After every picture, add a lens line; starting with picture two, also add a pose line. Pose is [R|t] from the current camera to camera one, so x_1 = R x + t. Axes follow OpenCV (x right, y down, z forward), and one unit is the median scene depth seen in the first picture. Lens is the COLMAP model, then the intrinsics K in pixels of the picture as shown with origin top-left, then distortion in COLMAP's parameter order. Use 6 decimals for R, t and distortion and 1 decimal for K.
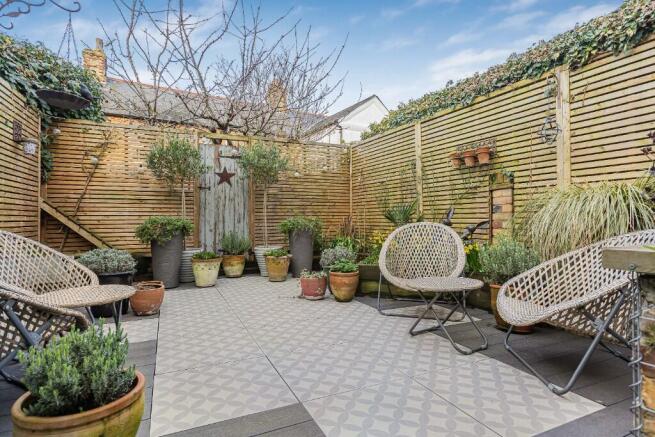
lens RADIAL K [[351.8, 0, 326.1], [0, 351.8, 225.3], [0, 0, 1]] dist [0.001515, 0.001541]
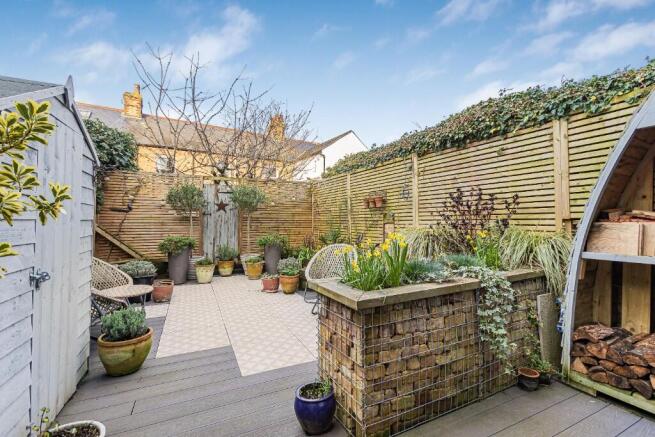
lens RADIAL K [[305.3, 0, 335.6], [0, 305.3, 217.2], [0, 0, 1]] dist [-0.005538, 0.008096]
pose [[0.999892, 0.007461, 0.012657, 0.237722], [-0.007190, 0.999746, -0.021365, -0.098257], [-0.012814, 0.021272, 0.999692, -0.375798]]
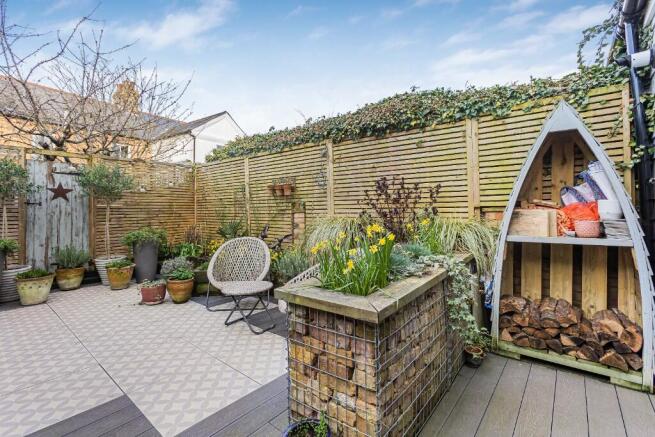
lens RADIAL K [[305.3, 0, 331.6], [0, 305.3, 207.2], [0, 0, 1]] dist [-0.005538, 0.008096]
pose [[0.902943, 0.000158, 0.429760, 0.068395], [0.008067, 0.999818, -0.017317, -0.101894], [-0.429684, 0.019103, 0.902777, -0.221730]]
